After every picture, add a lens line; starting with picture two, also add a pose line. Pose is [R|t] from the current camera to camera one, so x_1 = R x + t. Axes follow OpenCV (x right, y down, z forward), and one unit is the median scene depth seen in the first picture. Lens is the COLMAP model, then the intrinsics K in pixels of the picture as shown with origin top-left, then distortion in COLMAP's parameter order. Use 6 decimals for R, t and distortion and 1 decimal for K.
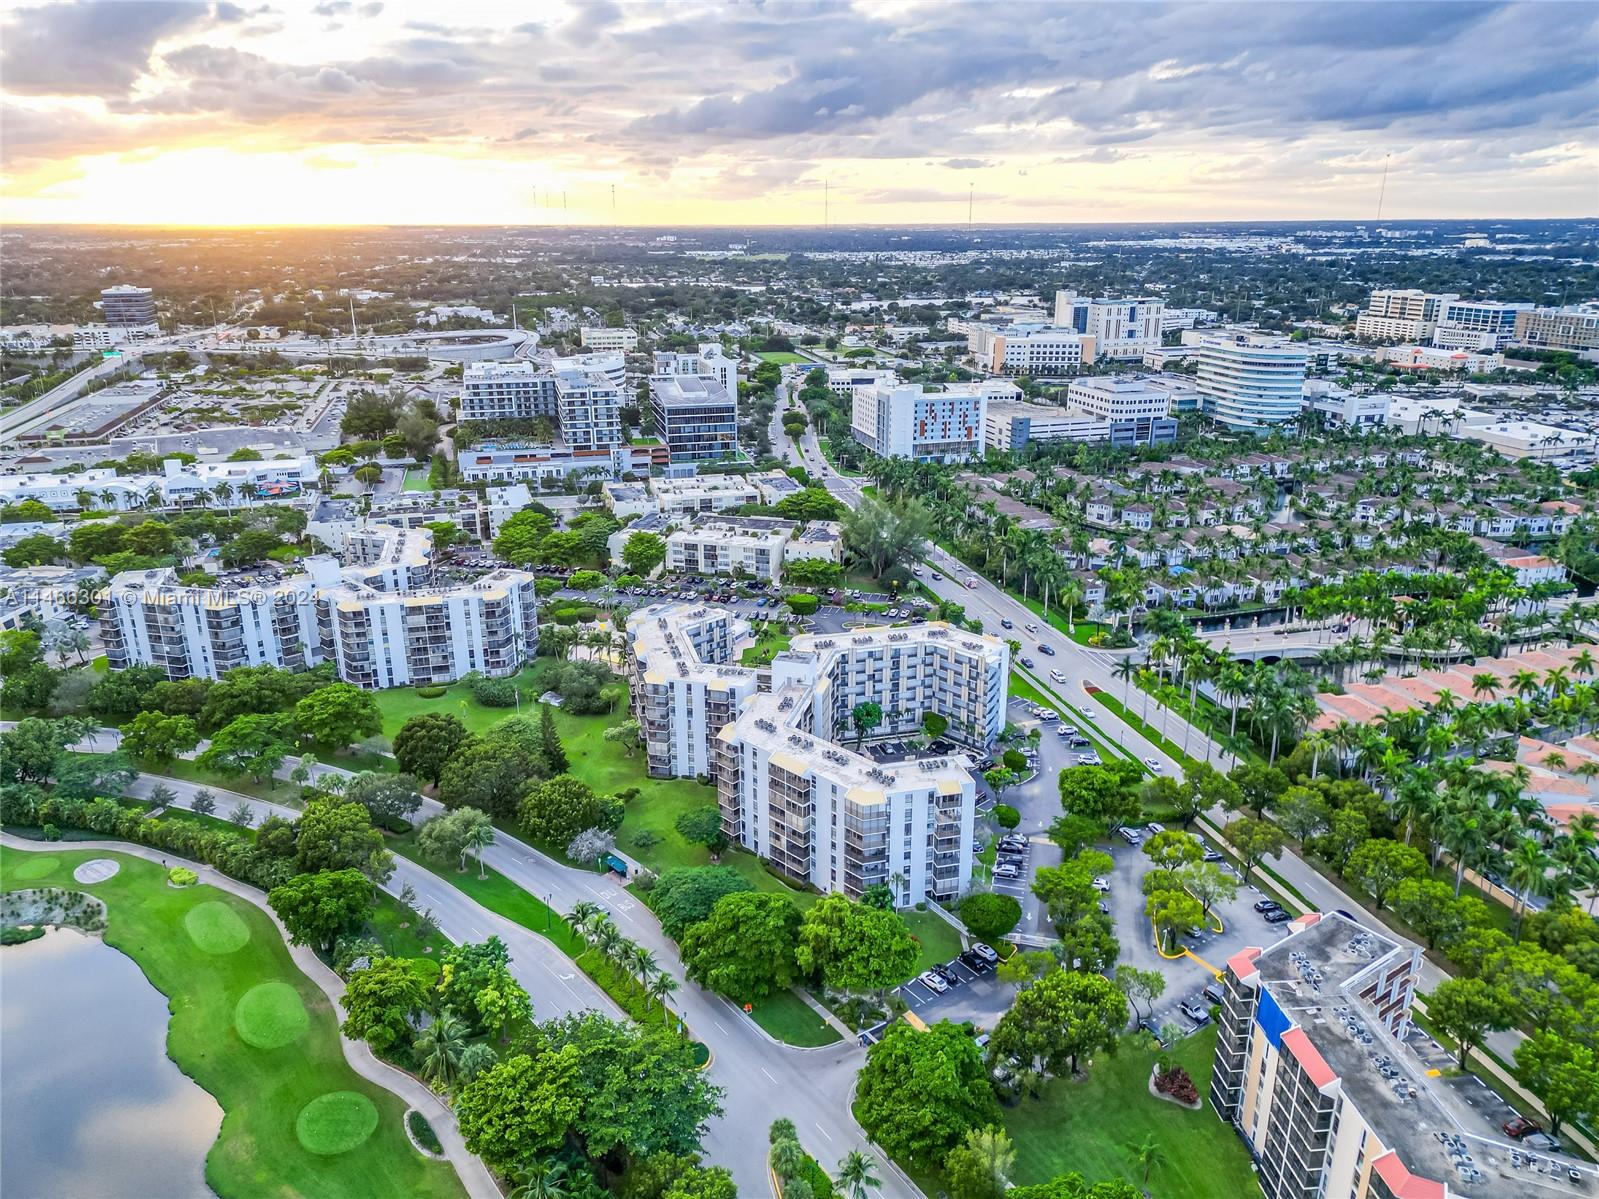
lens RADIAL K [[1131.5, 0, 799.5], [0, 1131.5, 599.5], [0, 0, 1]] dist [0.095064, -0.093301]
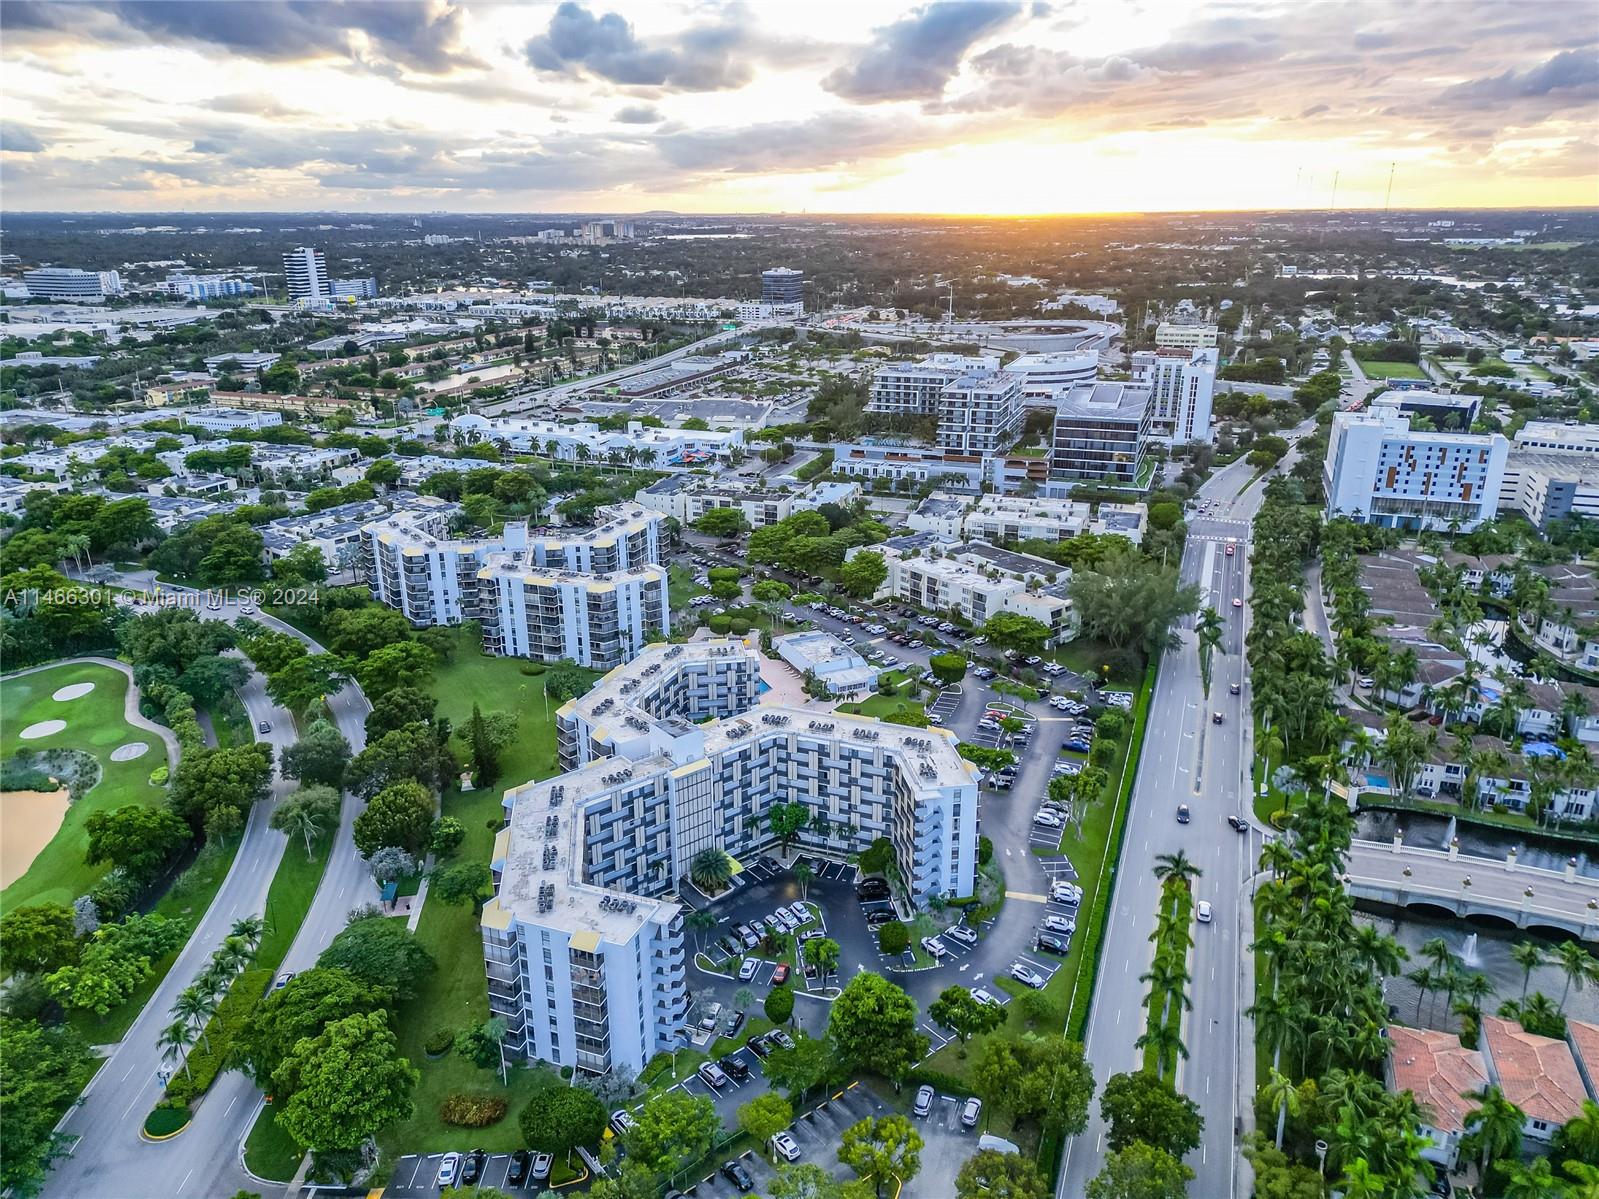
lens RADIAL K [[1131.5, 0, 799.5], [0, 1131.5, 599.5], [0, 0, 1]] dist [0.095064, -0.093301]
pose [[0.808333, 0.191208, -0.556811, 0.240956], [-0.184795, 0.980394, 0.068395, -0.053148], [0.558972, 0.047610, 0.827819, 0.156832]]
